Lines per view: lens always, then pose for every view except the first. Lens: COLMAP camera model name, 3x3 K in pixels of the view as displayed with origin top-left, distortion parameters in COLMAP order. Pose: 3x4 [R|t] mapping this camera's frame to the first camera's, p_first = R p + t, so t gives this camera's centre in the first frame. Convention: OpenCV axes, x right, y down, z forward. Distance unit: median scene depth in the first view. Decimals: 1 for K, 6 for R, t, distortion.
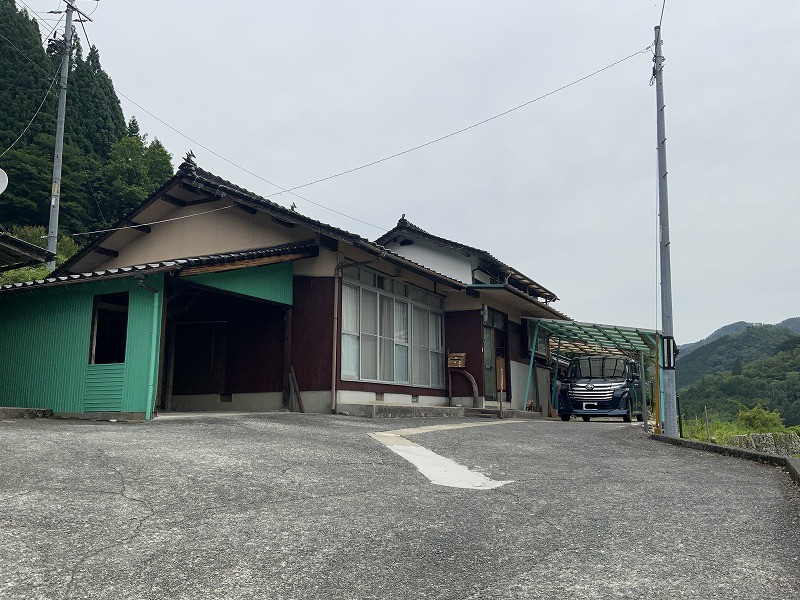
lens RADIAL K [[641.9, 0, 400.0], [0, 641.9, 300.0], [0, 0, 1]] dist [0.028711, -0.002589]
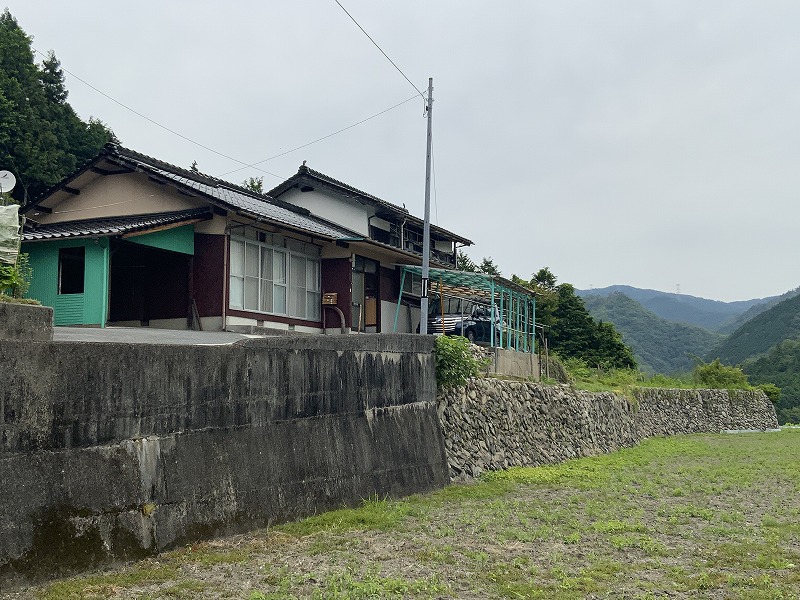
lens RADIAL K [[910.3, 0, 400.0], [0, 910.3, 300.0], [0, 0, 1]] dist [0.015265, 0.007520]
pose [[0.998625, 0.004317, 0.052248, 0.149625], [-0.008150, 0.997271, 0.073382, -0.037192], [-0.051789, -0.073707, 0.995934, -0.847487]]
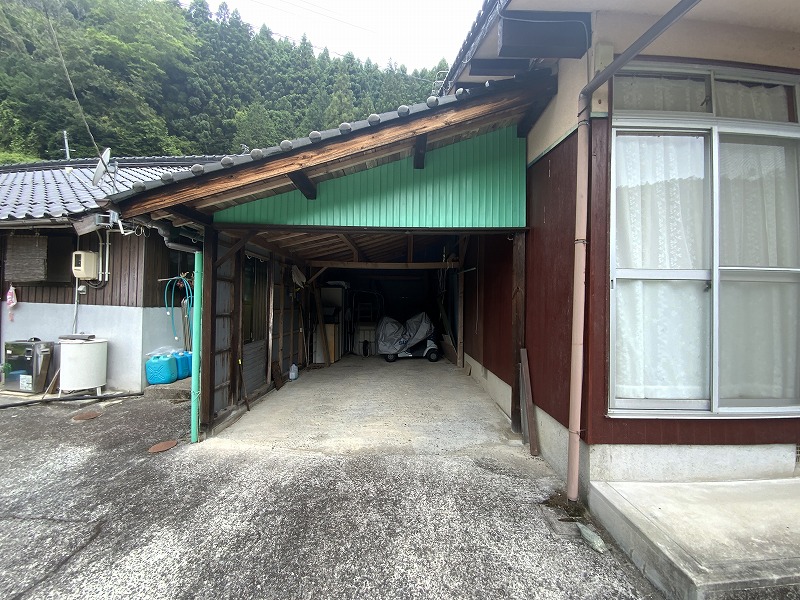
lens RADIAL K [[313.0, 0, 400.0], [0, 313.0, 300.0], [0, 0, 1]] dist [-0.019055, -0.000115]
pose [[0.471342, 0.000061, -0.881951, 0.001260], [0.136790, 0.987894, 0.073173, 0.029583], [0.871278, -0.155131, 0.465628, 0.704020]]
